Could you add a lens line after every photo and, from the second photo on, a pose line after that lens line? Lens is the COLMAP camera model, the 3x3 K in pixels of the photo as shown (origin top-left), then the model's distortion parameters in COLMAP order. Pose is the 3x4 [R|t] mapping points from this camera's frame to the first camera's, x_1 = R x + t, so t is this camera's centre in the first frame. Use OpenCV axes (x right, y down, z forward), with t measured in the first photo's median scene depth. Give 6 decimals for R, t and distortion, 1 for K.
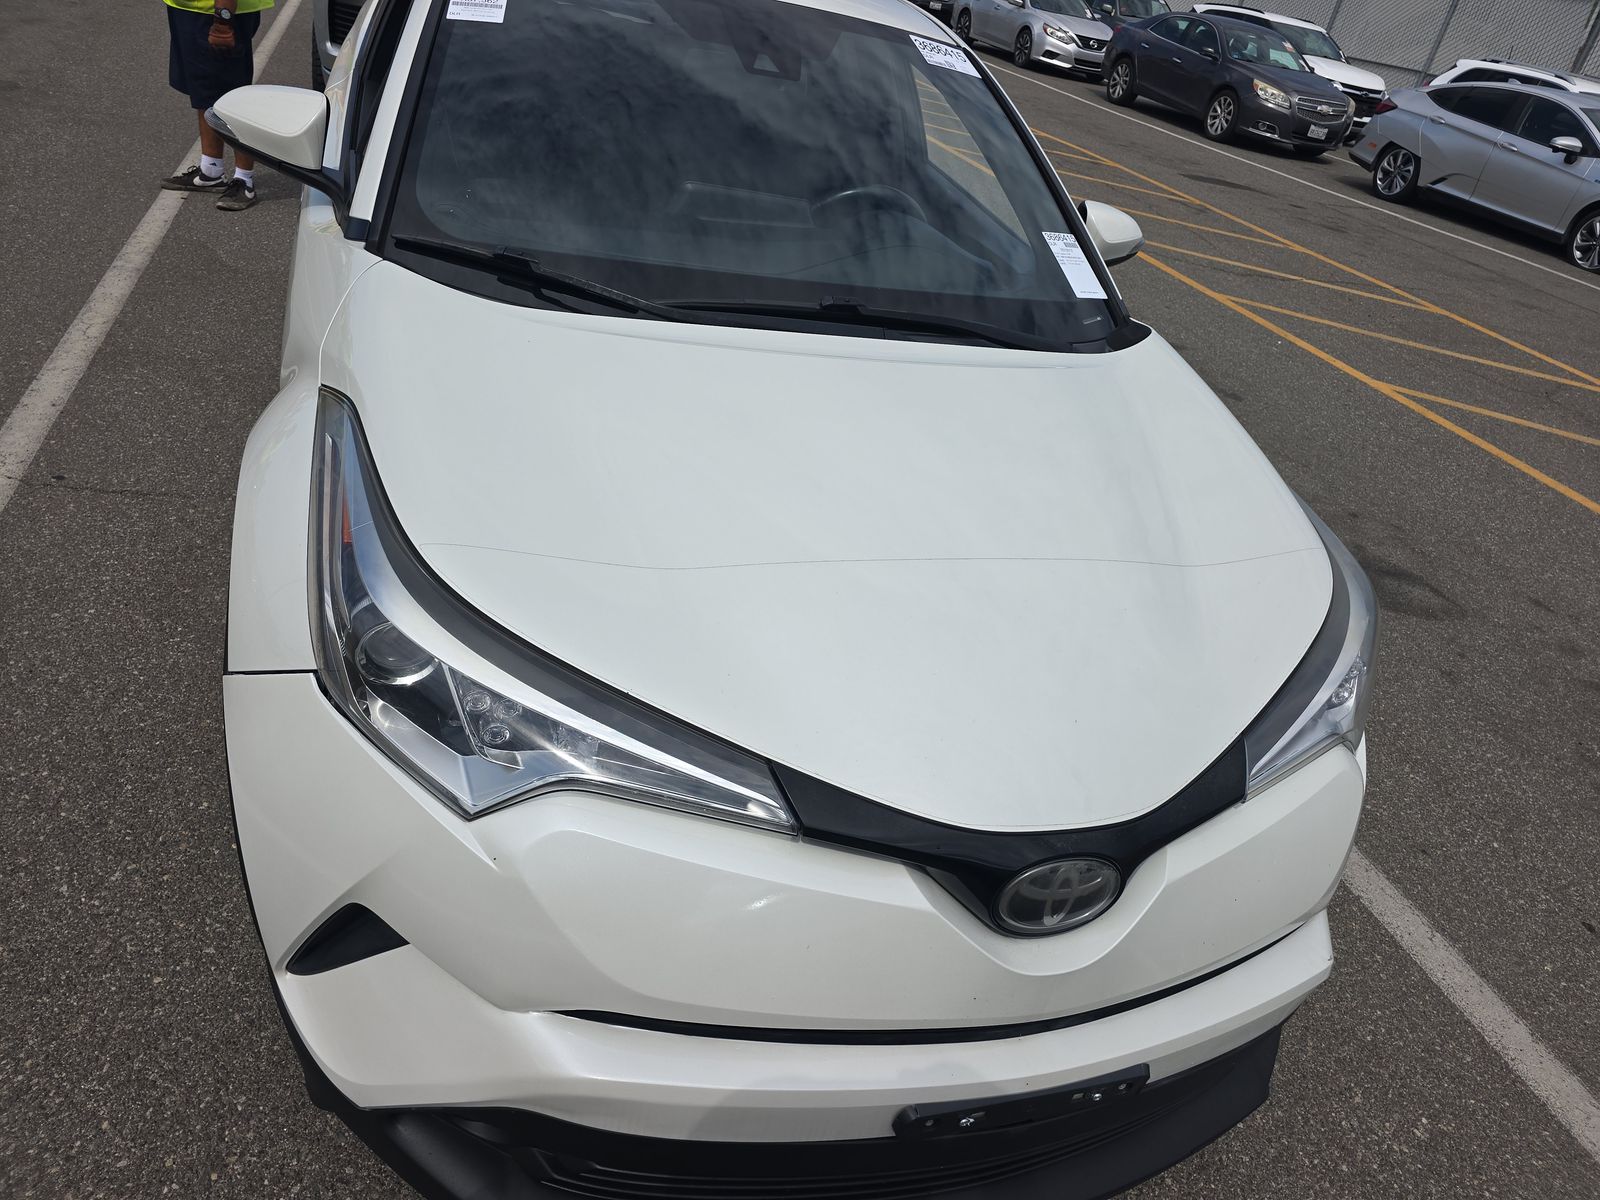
lens RADIAL K [[1062.9, 0, 800.0], [0, 1062.9, 600.0], [0, 0, 1]] dist [0.042009, -0.042906]
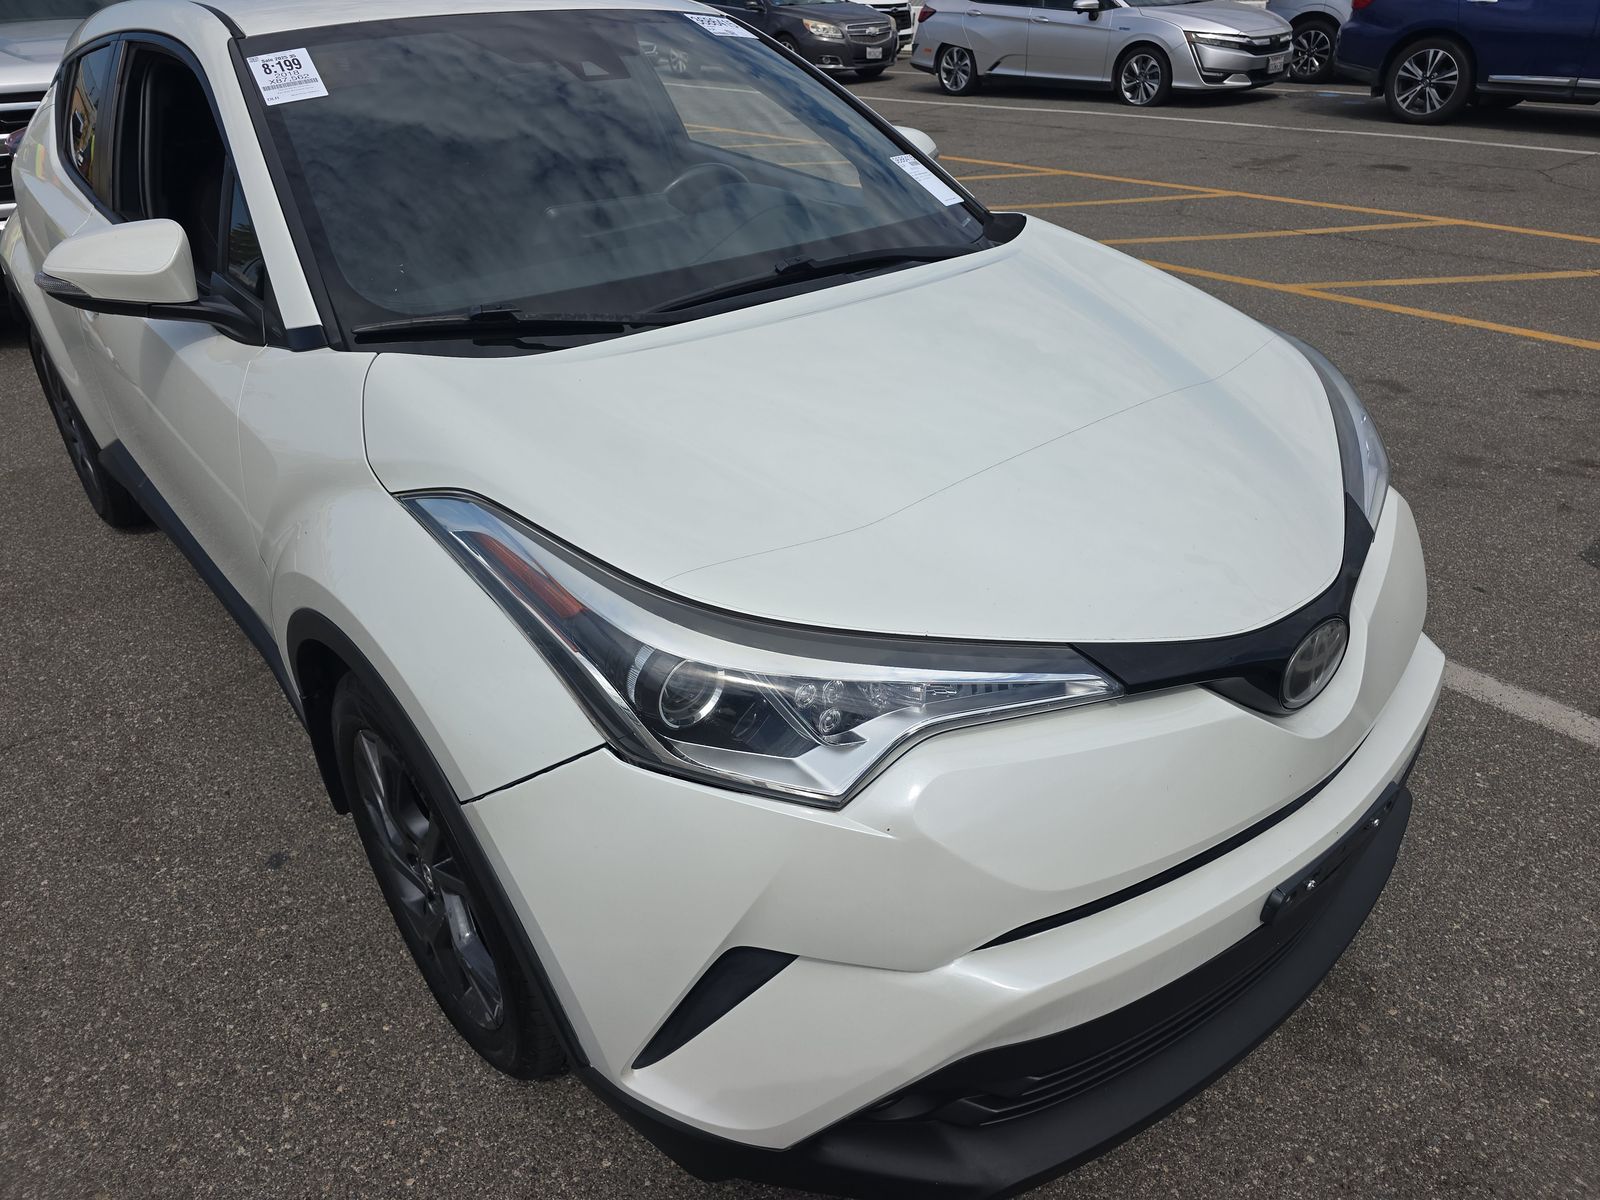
lens RADIAL K [[1062.3, 0, 800.0], [0, 1062.3, 600.0], [0, 0, 1]] dist [0.041877, -0.046378]
pose [[0.900551, -0.366844, 0.233309, -0.256812], [0.366896, 0.929182, 0.044817, -0.018176], [-0.233227, 0.045239, 0.971369, 0.014940]]
